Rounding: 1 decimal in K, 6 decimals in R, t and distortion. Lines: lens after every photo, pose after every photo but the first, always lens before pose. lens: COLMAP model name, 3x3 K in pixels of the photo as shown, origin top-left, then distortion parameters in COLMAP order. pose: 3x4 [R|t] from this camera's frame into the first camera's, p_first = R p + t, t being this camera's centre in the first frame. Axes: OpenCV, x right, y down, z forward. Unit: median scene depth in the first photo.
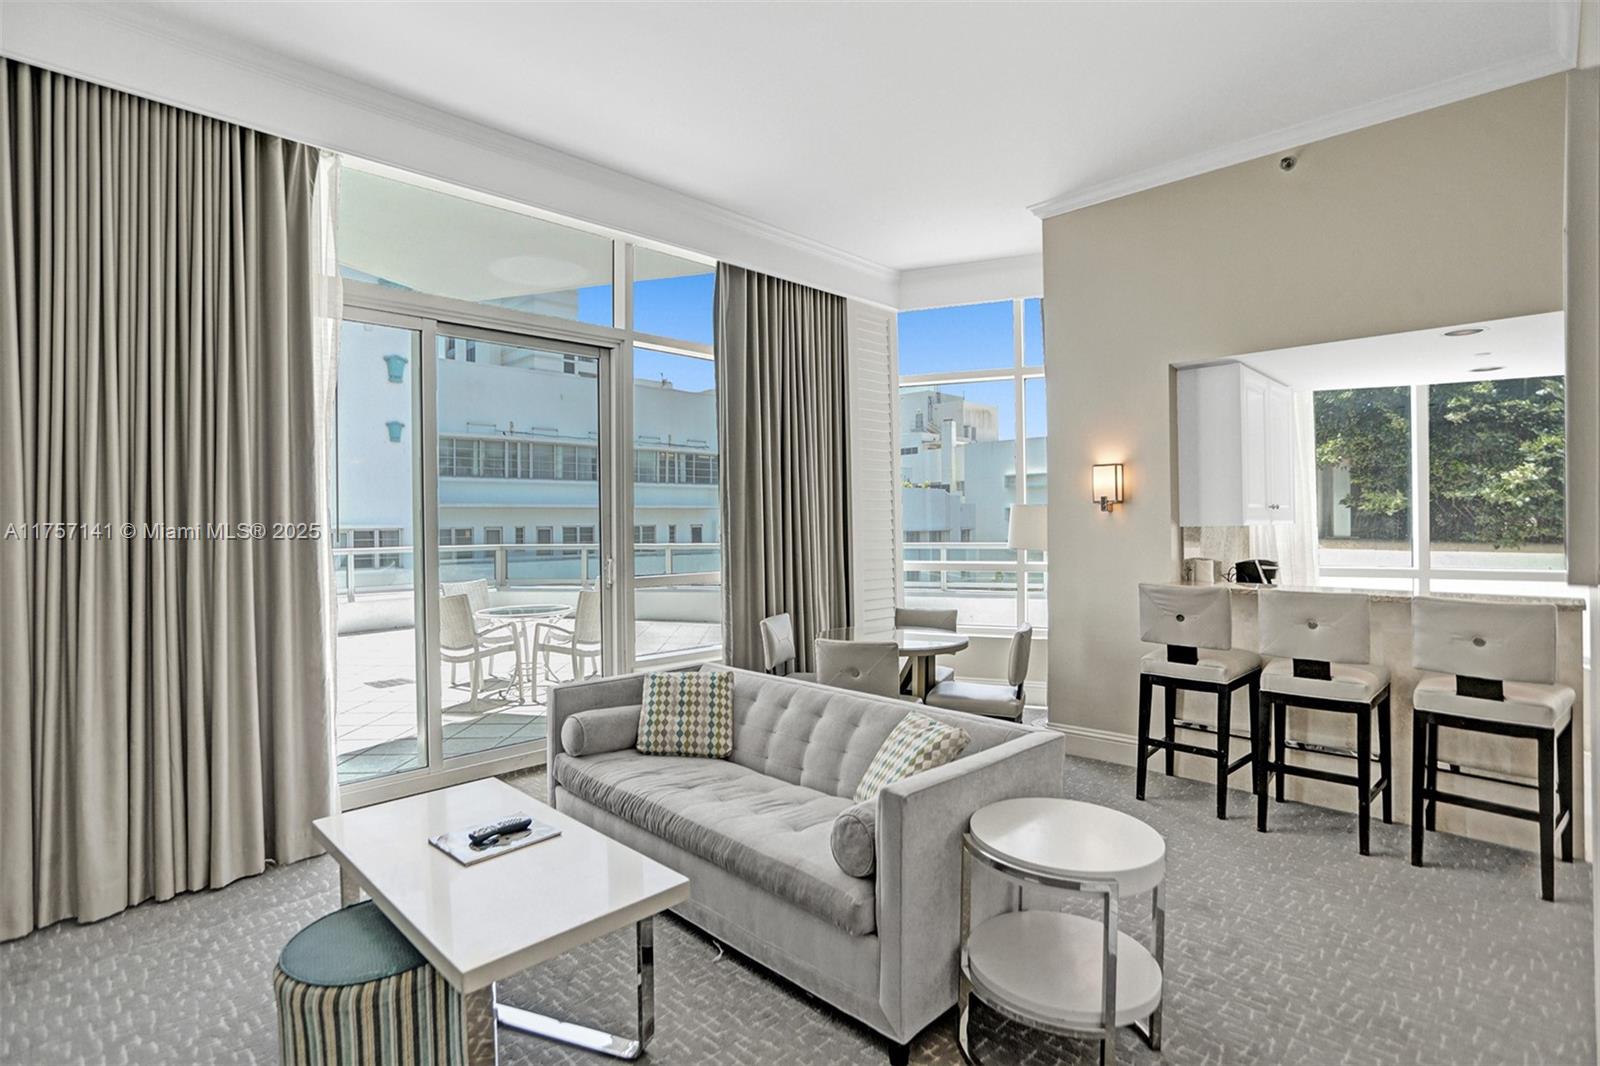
lens RADIAL K [[774.6, 0, 807.6], [0, 774.6, 525.9], [0, 0, 1]] dist [-0.040691, 0.018234]
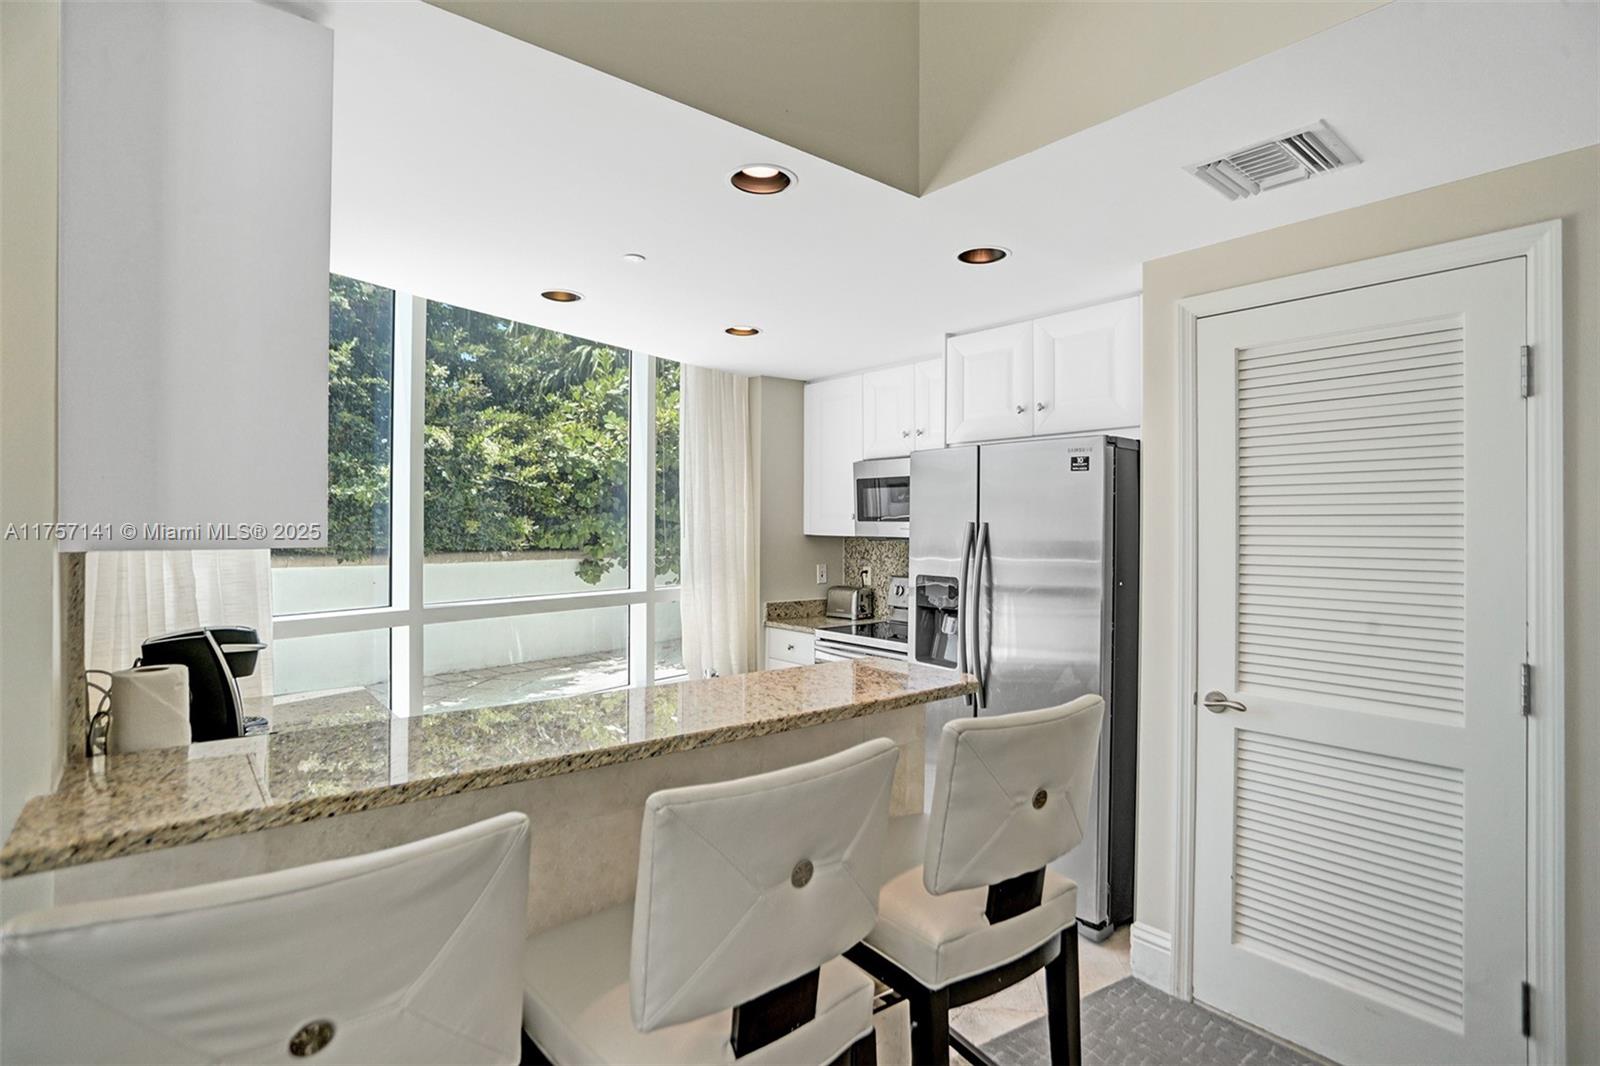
lens RADIAL K [[774.6, 0, 792.4], [0, 774.6, 522.6], [0, 0, 1]] dist [-0.040691, 0.018234]
pose [[0.121669, 0.014264, 0.992468, 0.192316], [-0.003621, 0.999896, -0.013927, -0.003731], [-0.992564, -0.001899, 0.121708, 0.517273]]
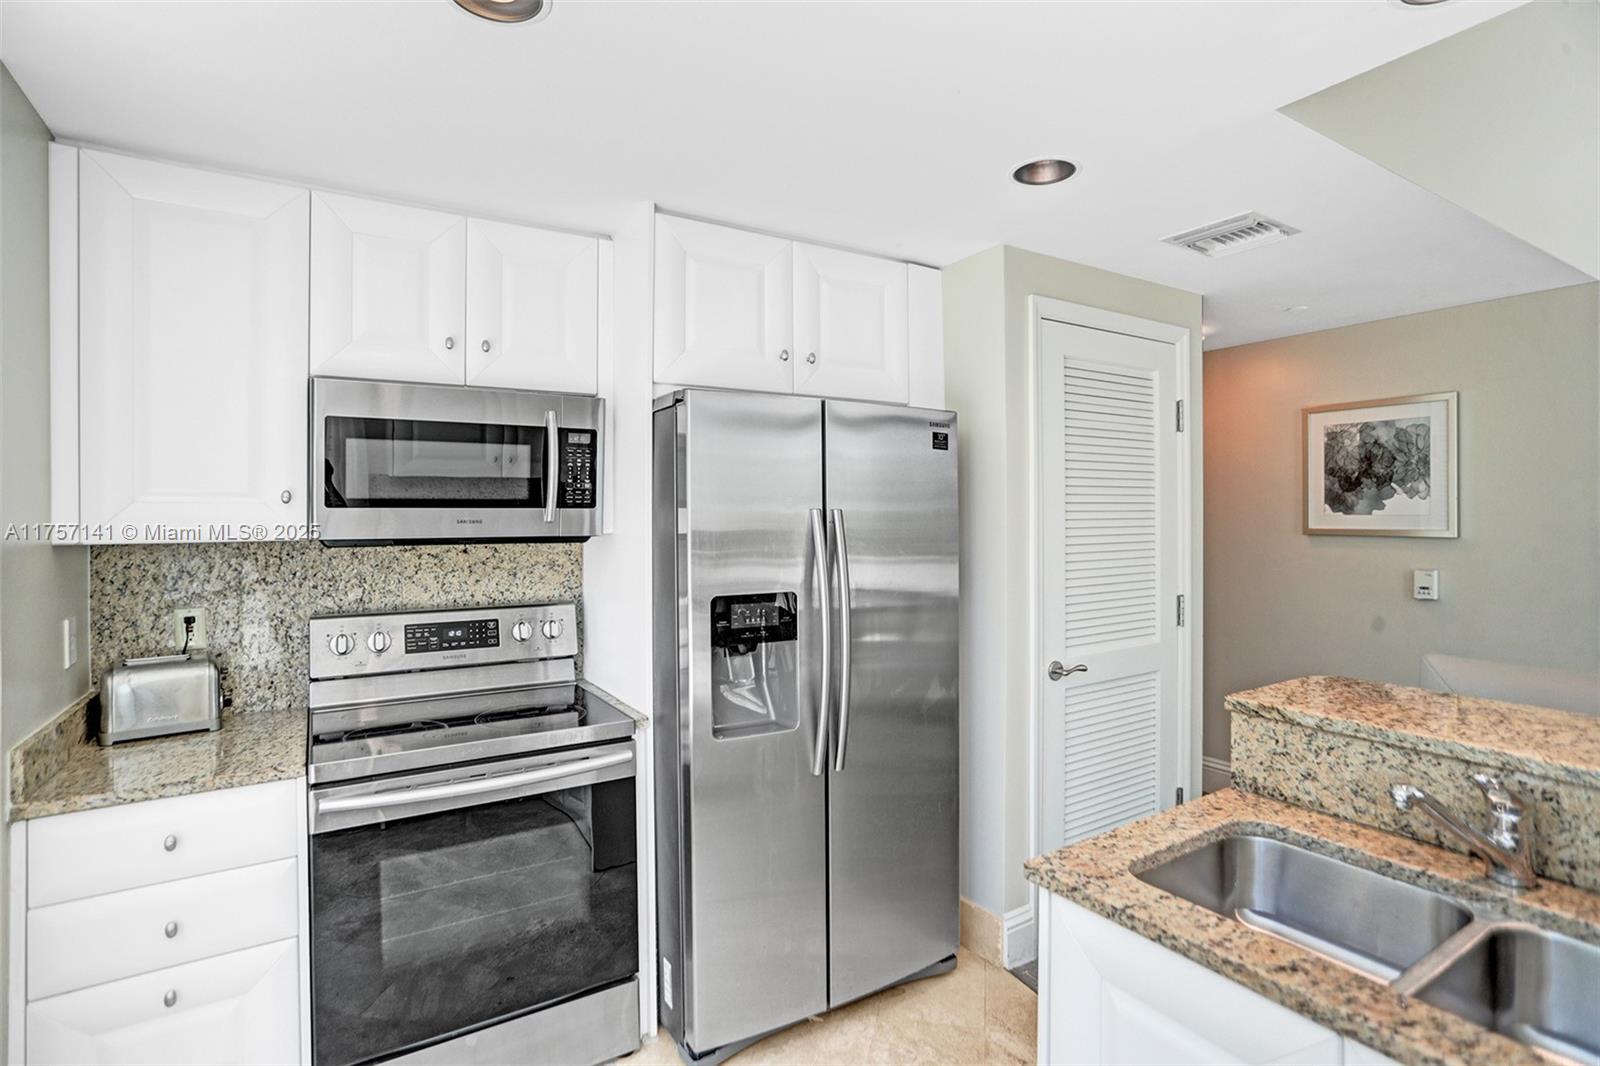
lens RADIAL K [[774.6, 0, 800.3], [0, 774.6, 516.9], [0, 0, 1]] dist [-0.040691, 0.018234]
pose [[-0.967363, 0.017183, 0.252811, 1.175155], [0.018655, 0.999820, 0.003423, -0.015378], [-0.252706, 0.008028, -0.967510, 1.161703]]
